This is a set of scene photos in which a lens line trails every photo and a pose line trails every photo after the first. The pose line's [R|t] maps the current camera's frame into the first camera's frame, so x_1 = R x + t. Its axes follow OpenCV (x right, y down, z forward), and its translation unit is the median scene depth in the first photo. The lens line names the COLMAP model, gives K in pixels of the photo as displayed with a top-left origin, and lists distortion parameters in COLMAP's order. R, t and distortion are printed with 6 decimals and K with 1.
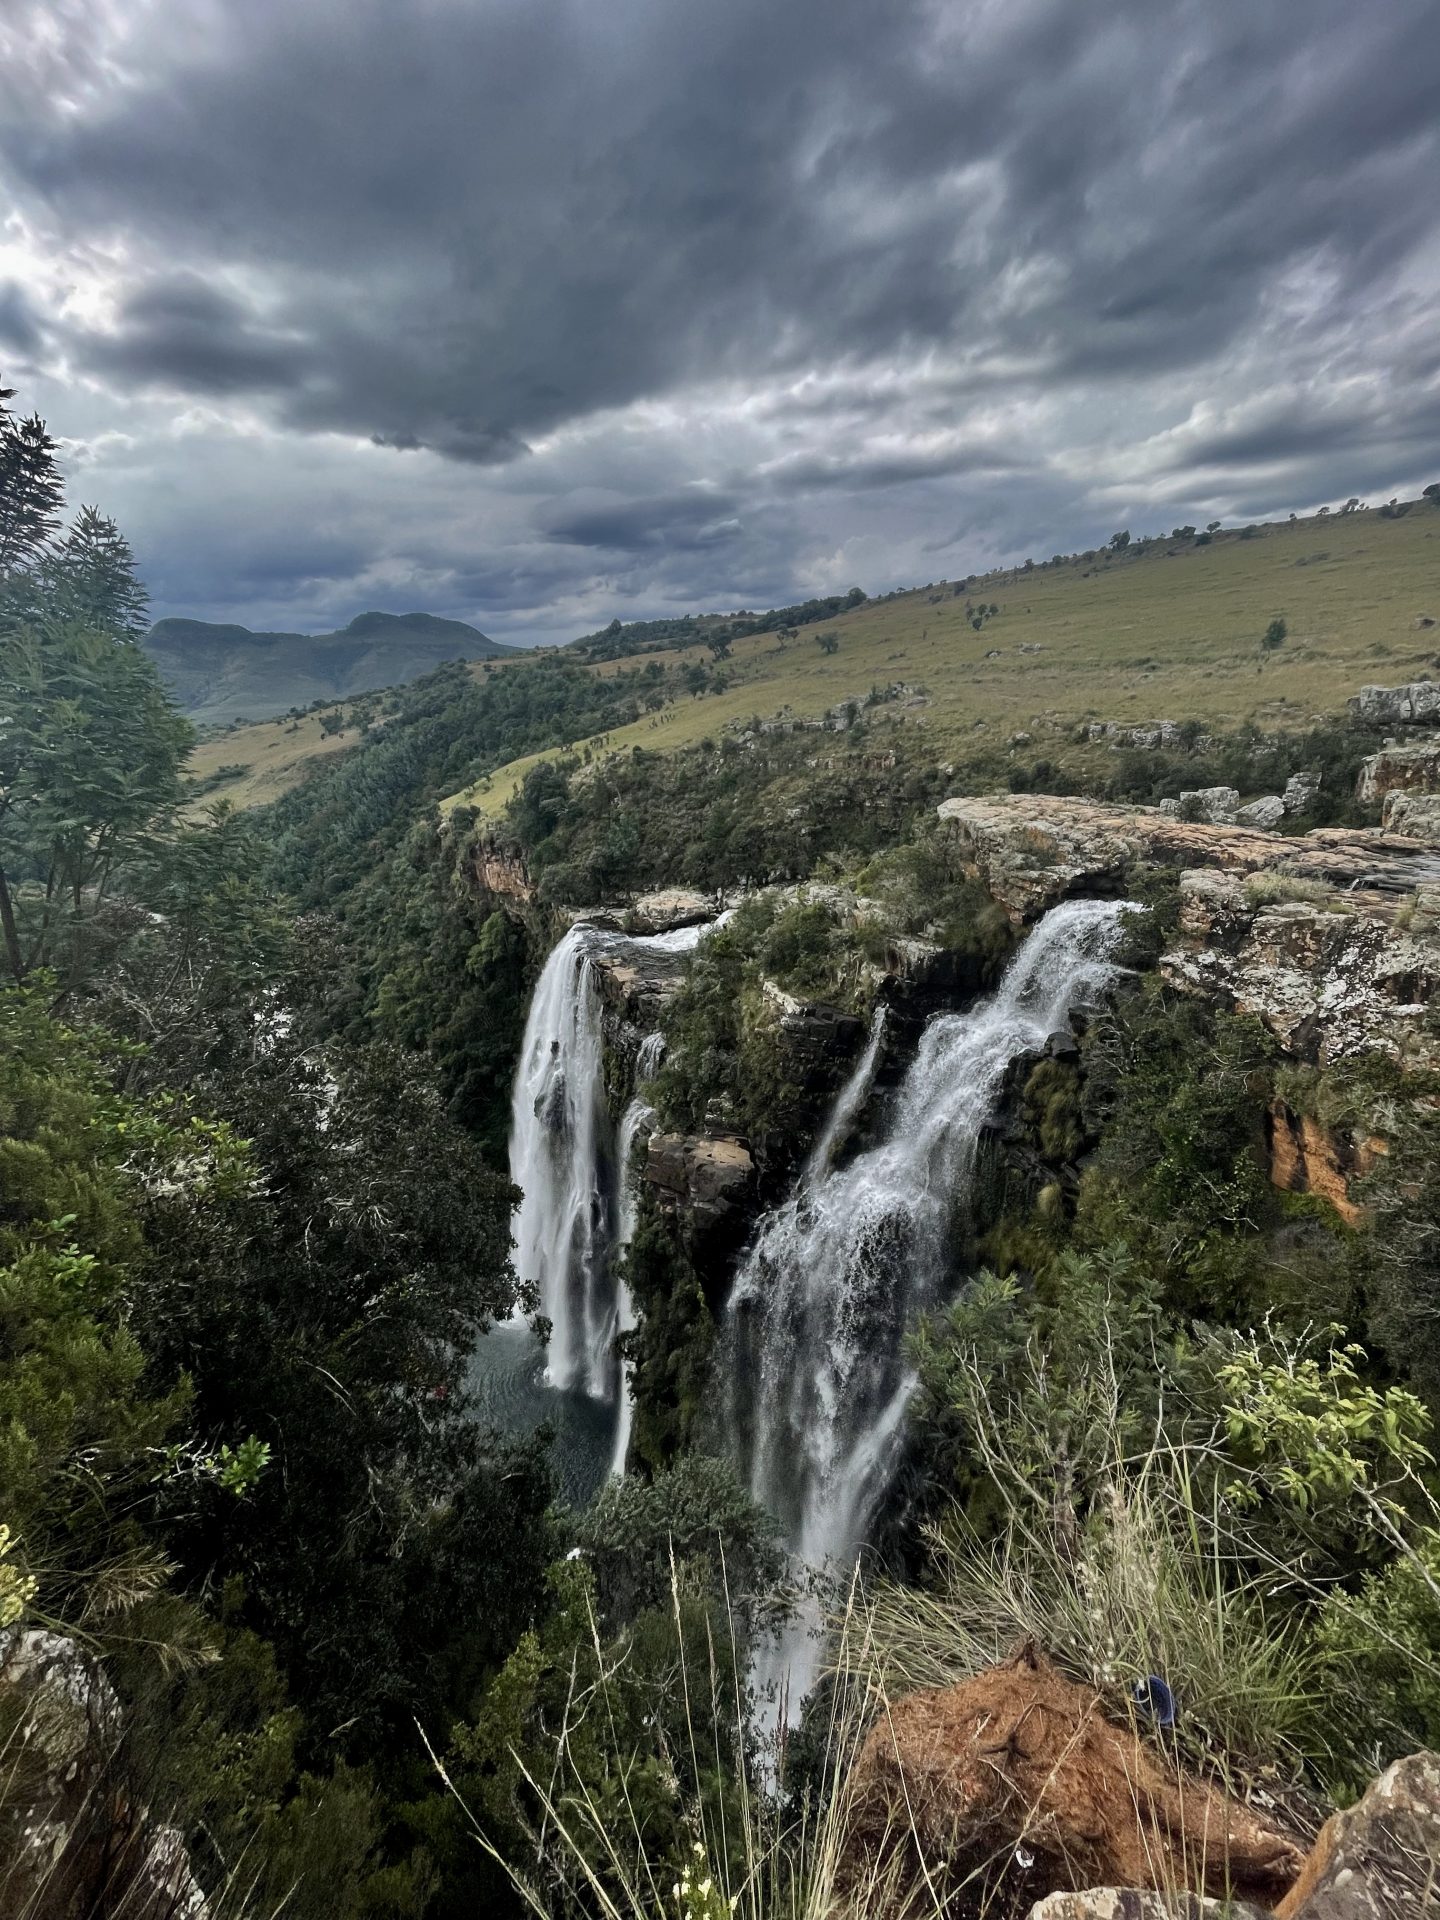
lens RADIAL K [[769.3, 0, 718.4], [0, 769.3, 965.7], [0, 0, 1]] dist [-0.000200, -0.000174]
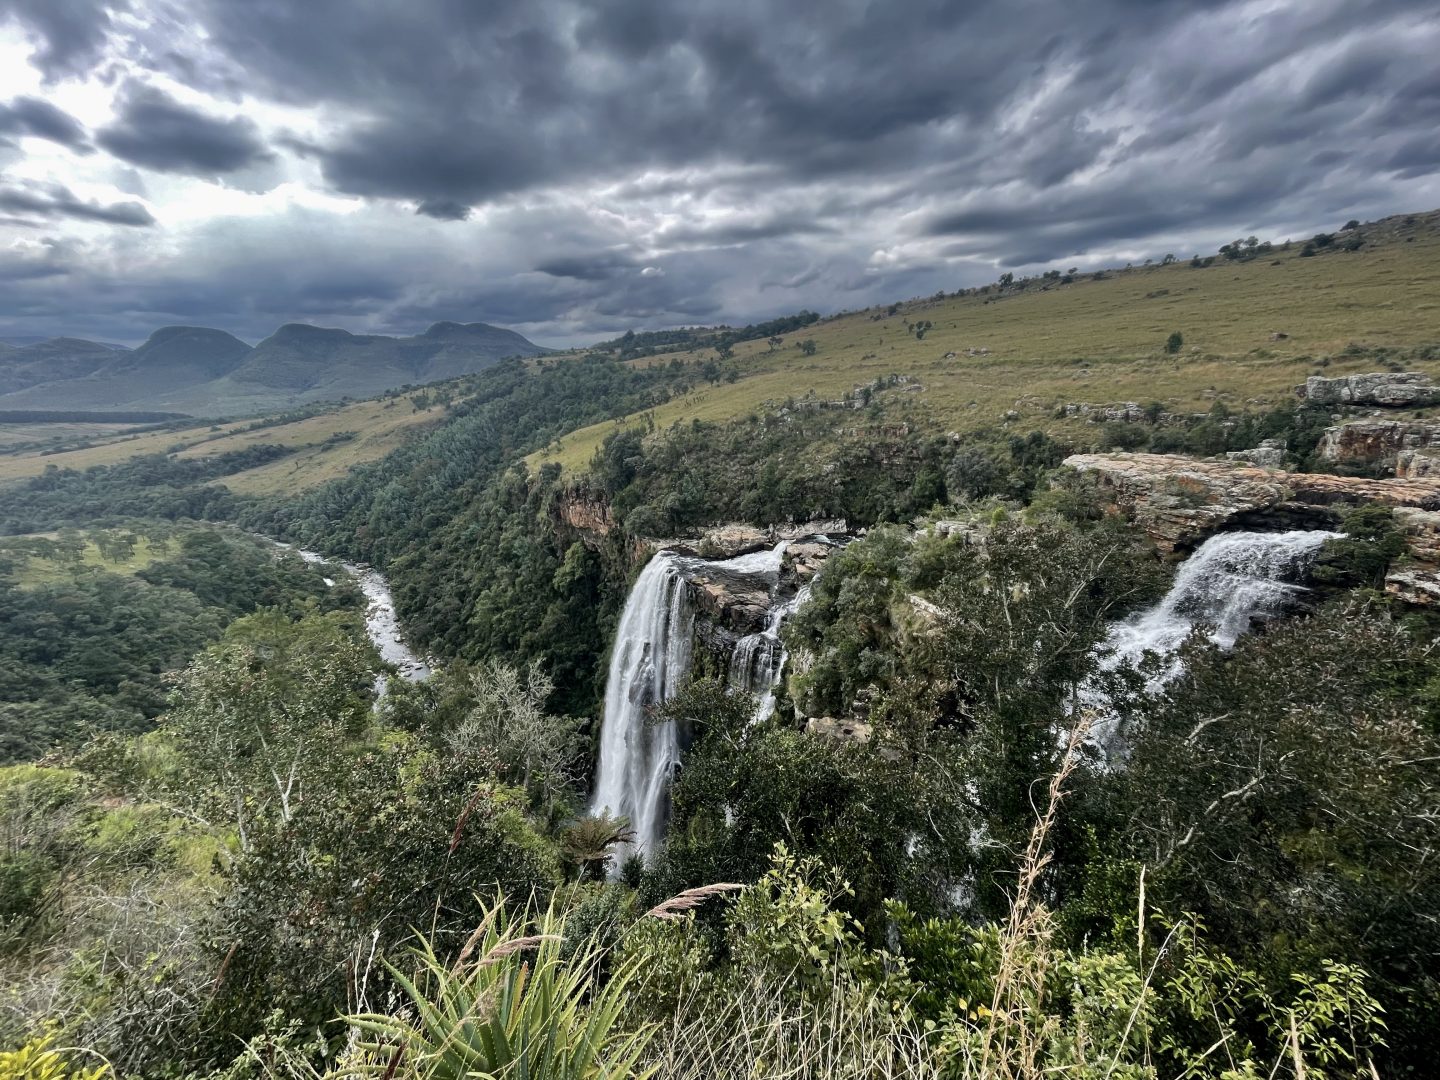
lens RADIAL K [[577.0, 0, 720.9], [0, 577.0, 537.4], [0, 0, 1]] dist [-0.000200, -0.000174]
pose [[0.999313, 0.001109, 0.037057, -0.118897], [0.001833, 0.996851, -0.079270, -0.000387], [-0.037028, 0.079283, 0.996164, 0.019705]]
